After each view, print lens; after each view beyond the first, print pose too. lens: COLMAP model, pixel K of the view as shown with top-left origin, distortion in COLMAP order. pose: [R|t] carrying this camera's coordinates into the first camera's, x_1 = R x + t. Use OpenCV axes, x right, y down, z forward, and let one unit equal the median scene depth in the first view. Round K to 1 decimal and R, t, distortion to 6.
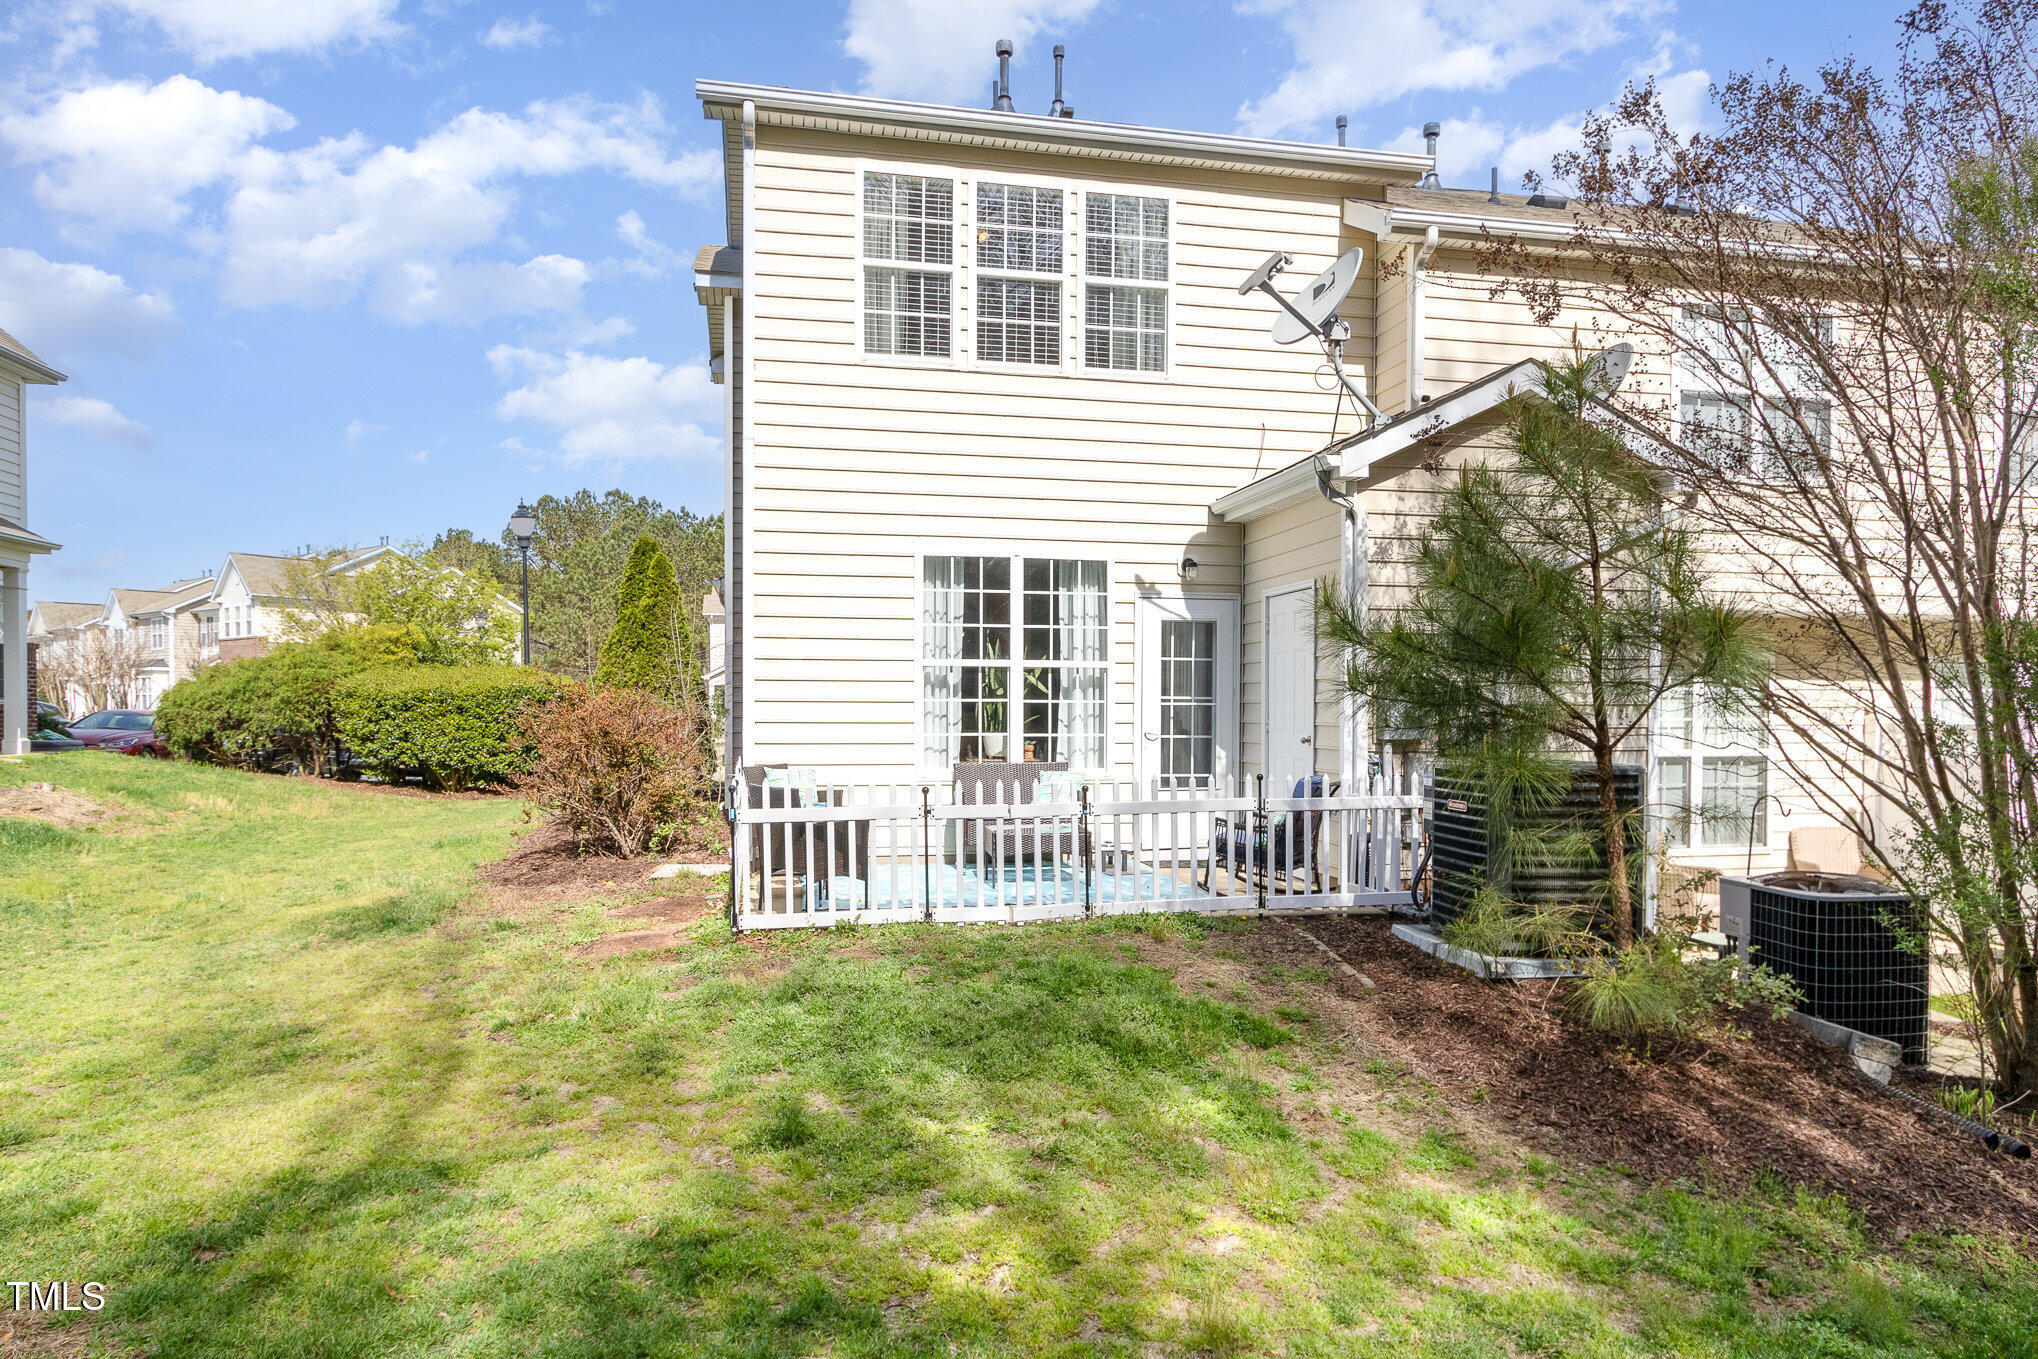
lens RADIAL K [[1219.6, 0, 1018.4], [0, 1219.6, 689.5], [0, 0, 1]] dist [0.001760, 0.001571]
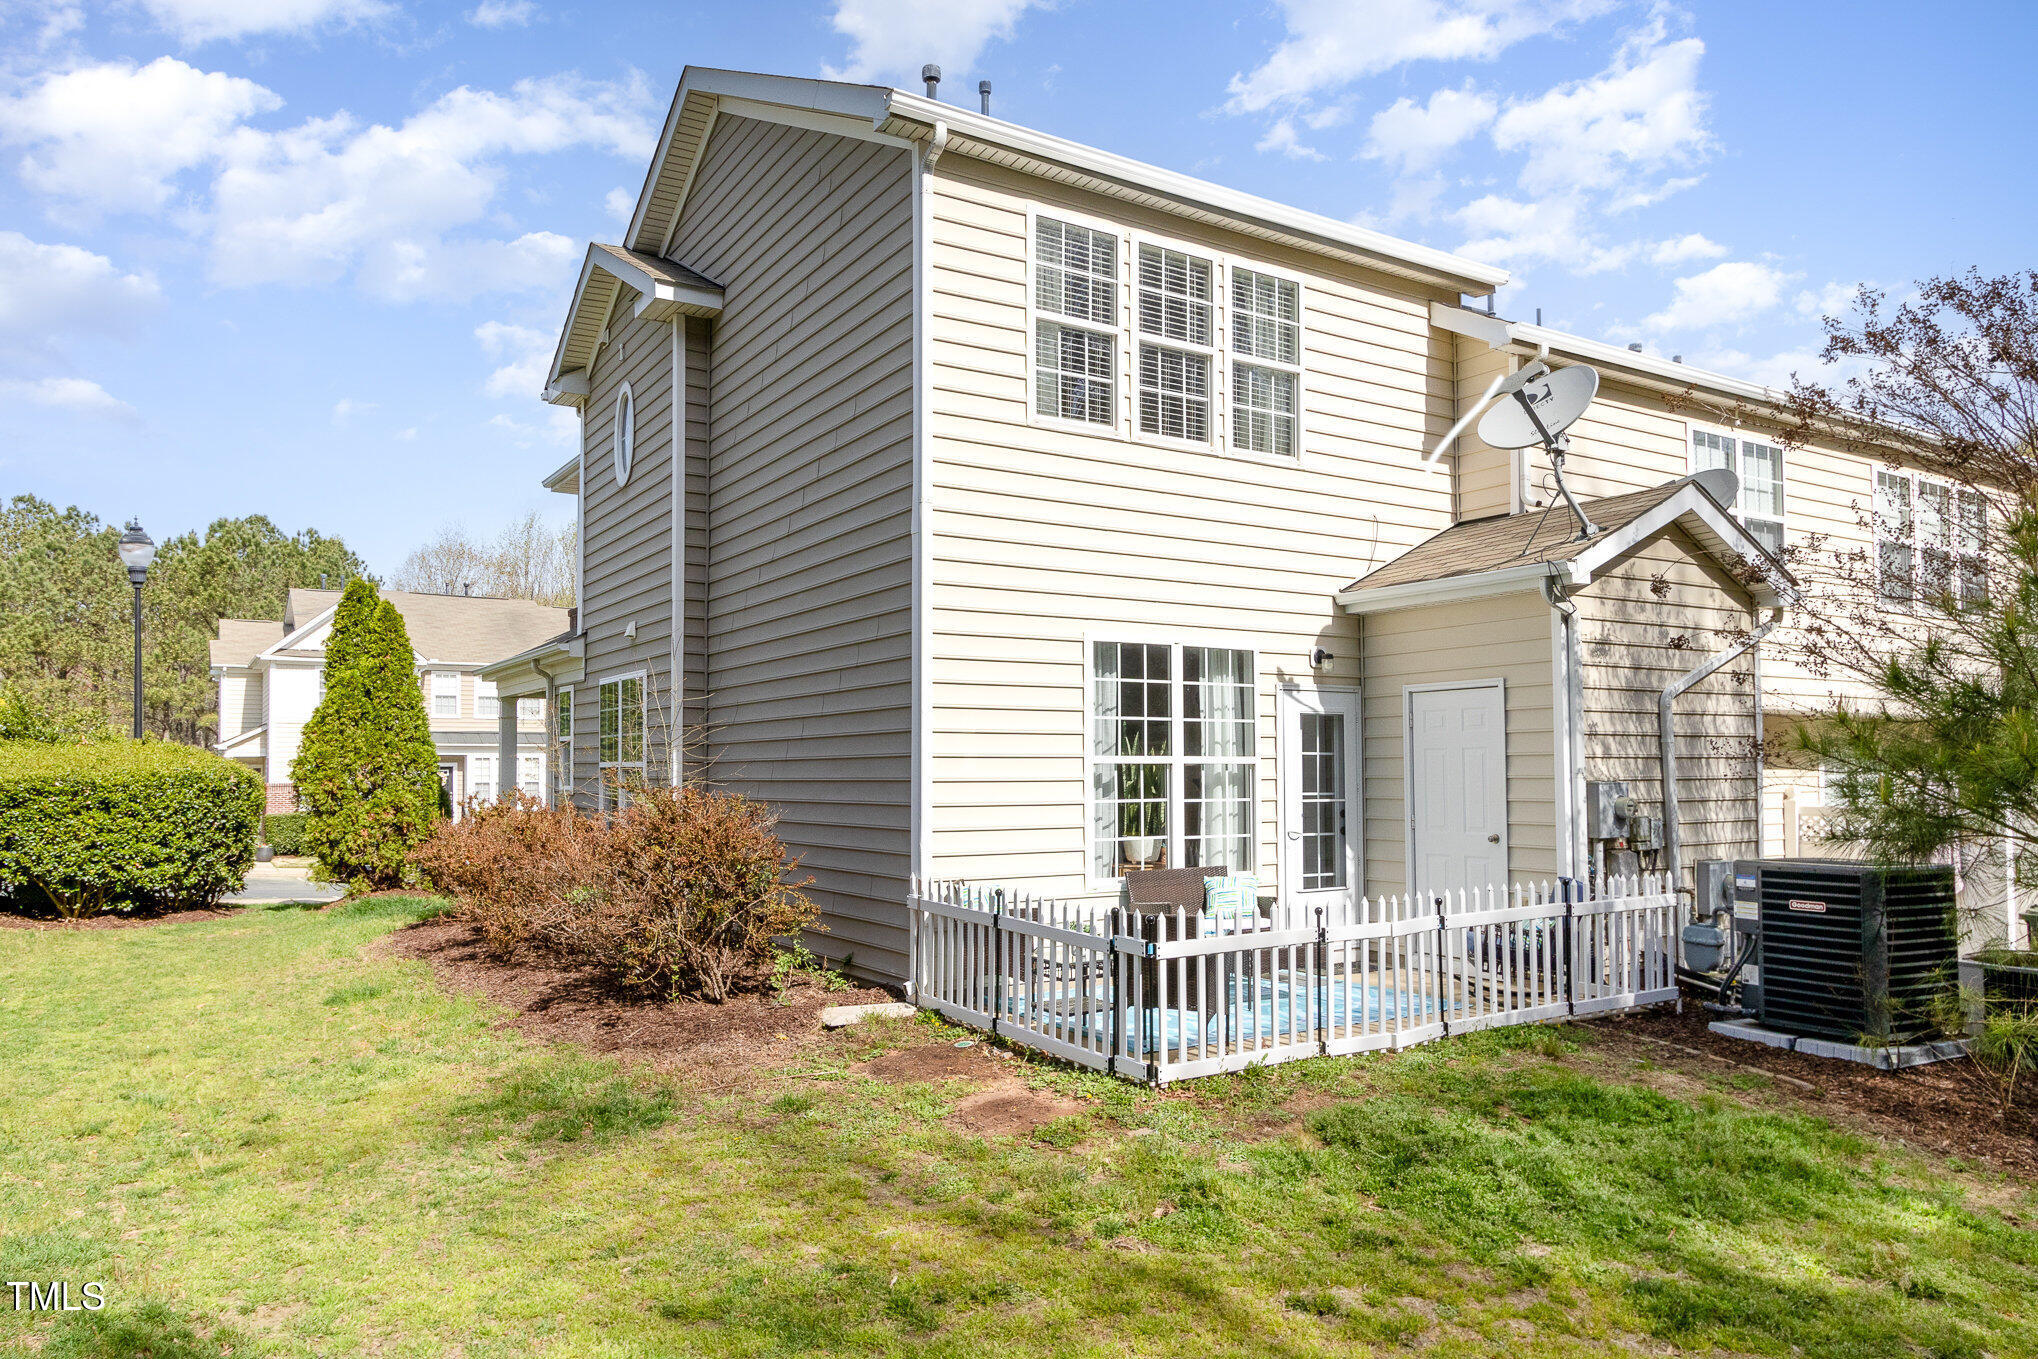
lens RADIAL K [[1350.0, 0, 1020.2], [0, 1350.0, 683.4], [0, 0, 1]] dist [0.002304, 0.002646]
pose [[0.935829, 0.015968, 0.352092, -0.466322], [0.002336, 0.998670, -0.051500, -0.026606], [-0.352446, 0.049018, 0.934548, 0.084845]]
